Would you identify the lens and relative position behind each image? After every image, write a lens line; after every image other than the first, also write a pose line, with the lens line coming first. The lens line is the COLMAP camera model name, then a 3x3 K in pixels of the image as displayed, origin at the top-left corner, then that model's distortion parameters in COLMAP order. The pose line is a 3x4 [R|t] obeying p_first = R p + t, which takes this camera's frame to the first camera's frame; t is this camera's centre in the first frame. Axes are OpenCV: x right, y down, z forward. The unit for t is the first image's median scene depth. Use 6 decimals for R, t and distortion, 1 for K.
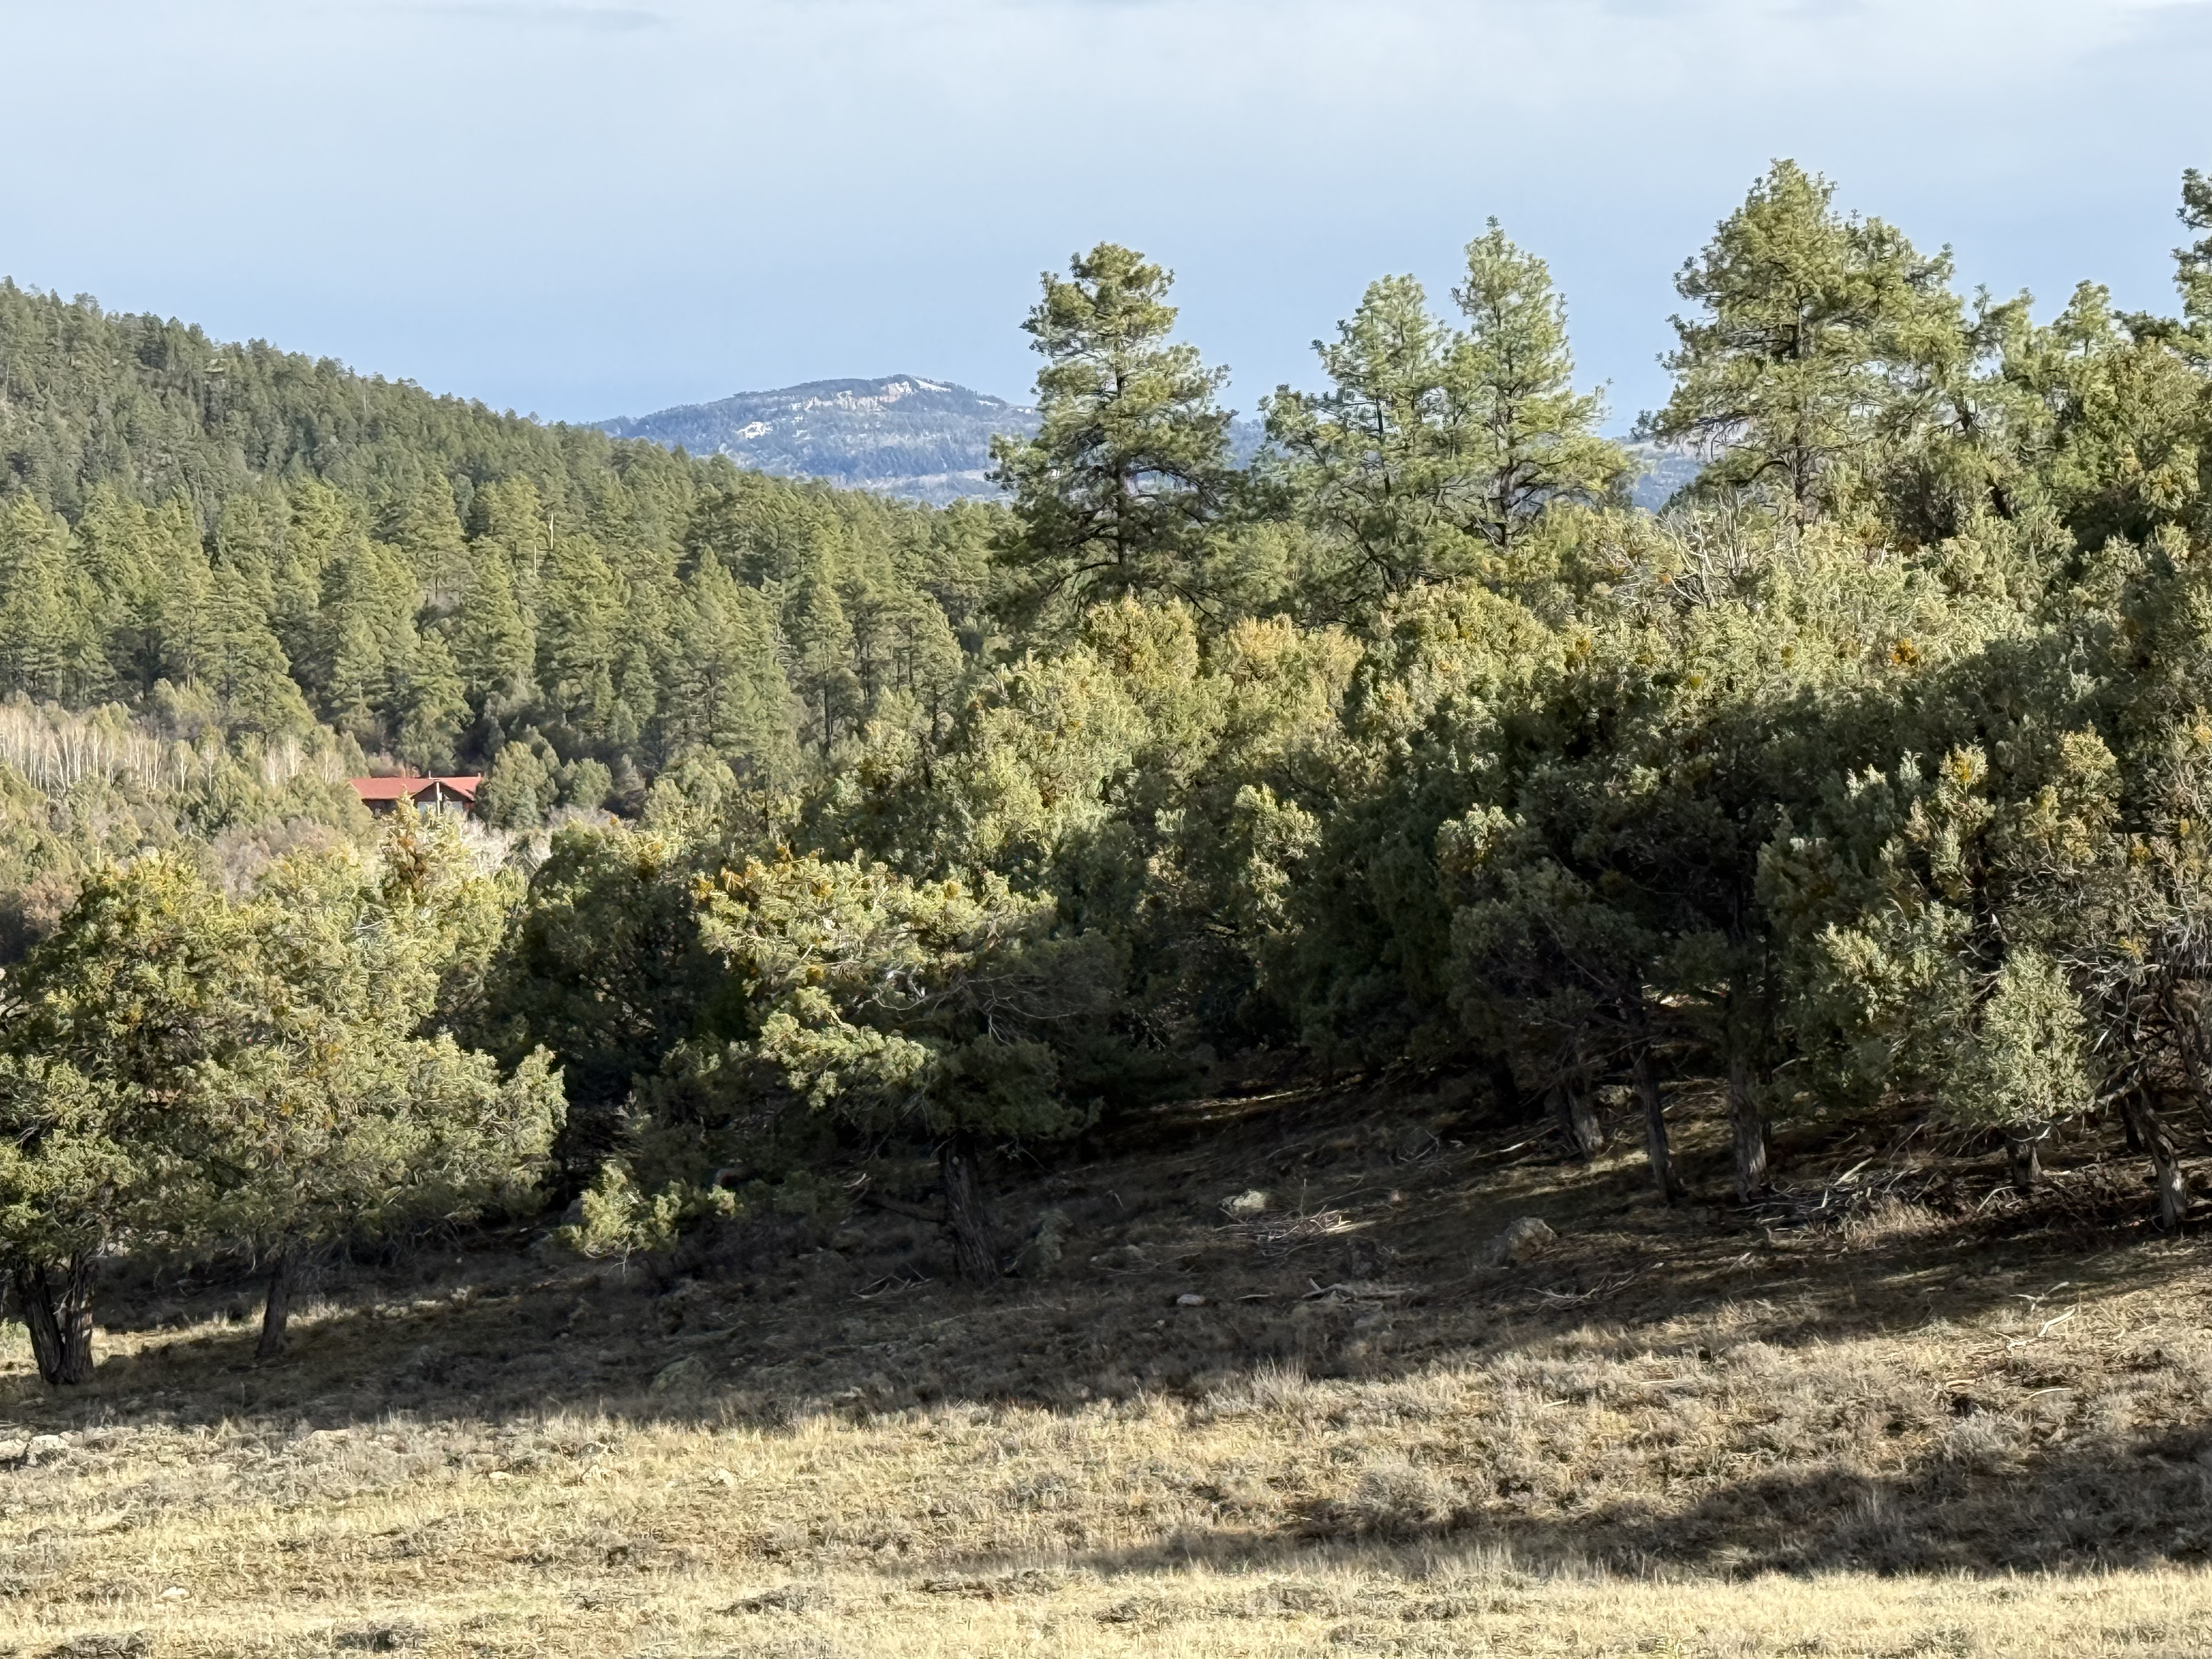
lens RADIAL K [[6042.0, 0, 1101.4], [0, 6042.0, 851.3], [0, 0, 1]] dist [0.158674, 0.000000]
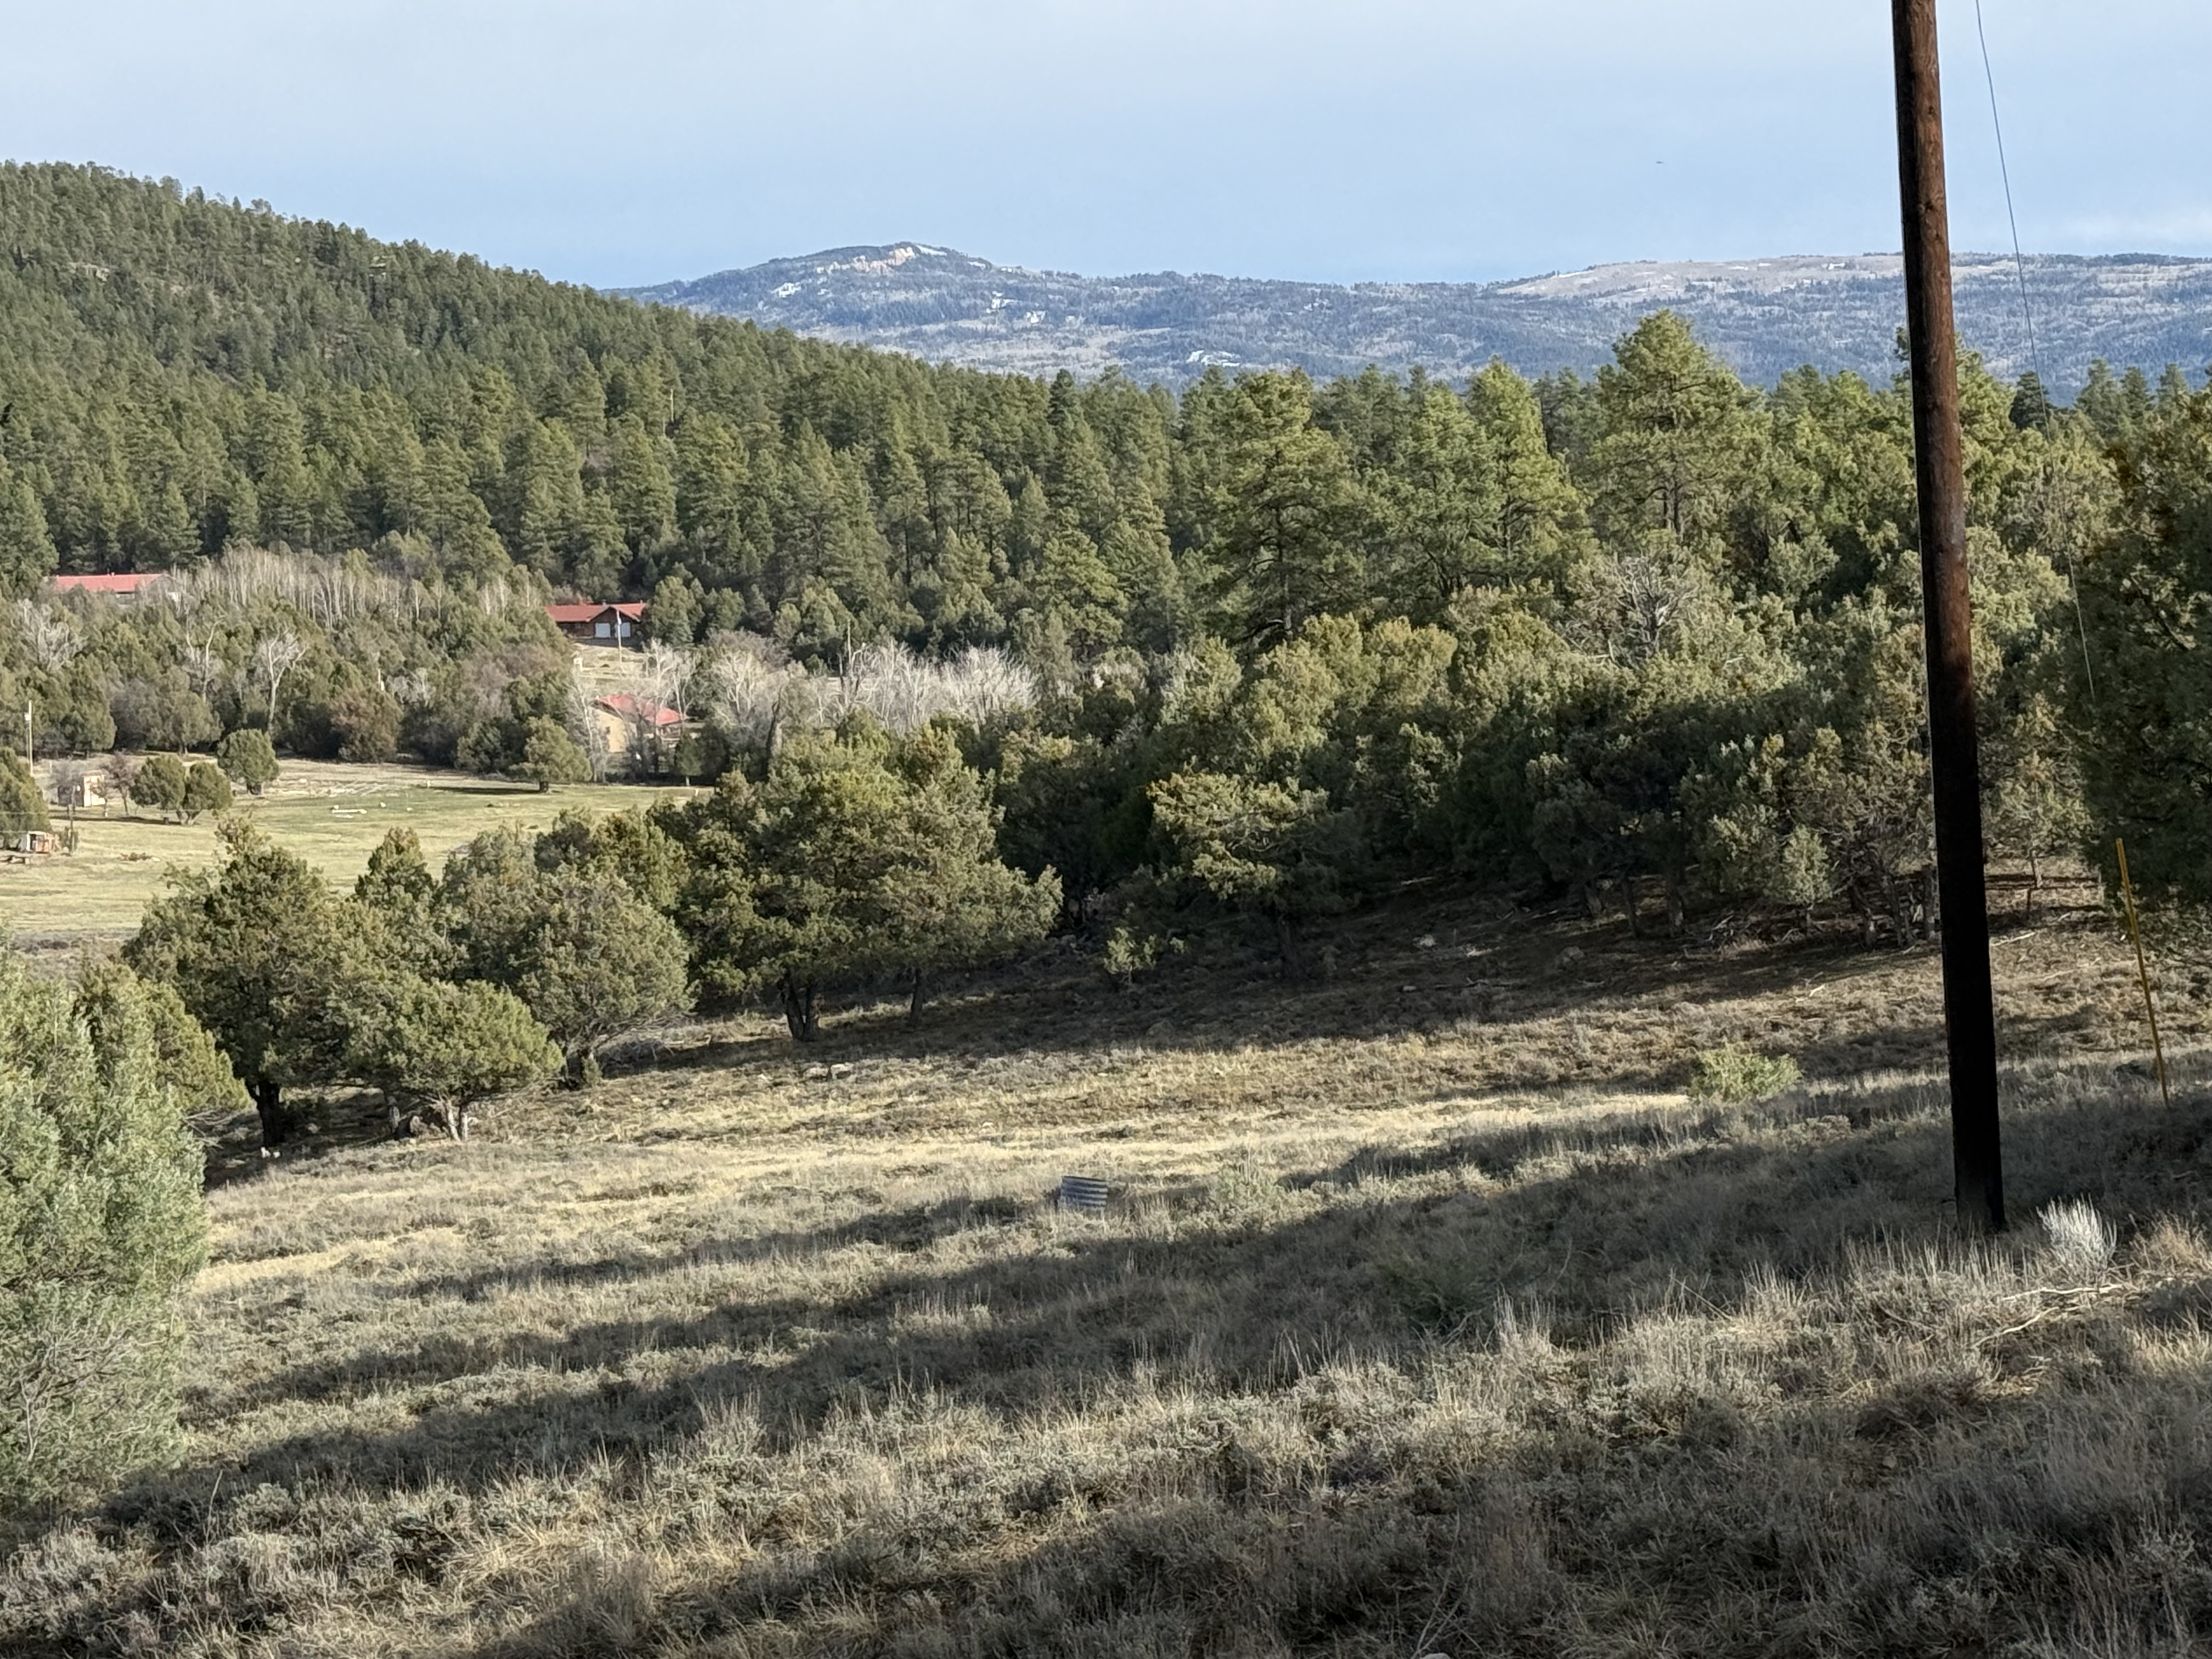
lens RADIAL K [[4957.1, 0, 1114.0], [0, 4957.1, 811.2], [0, 0, 1]] dist [0.100658, 0.000000]
pose [[0.999807, -0.018096, 0.007628, -0.083631], [0.017801, 0.999154, 0.037065, -0.044416], [-0.008292, -0.036922, 0.999284, -0.601540]]
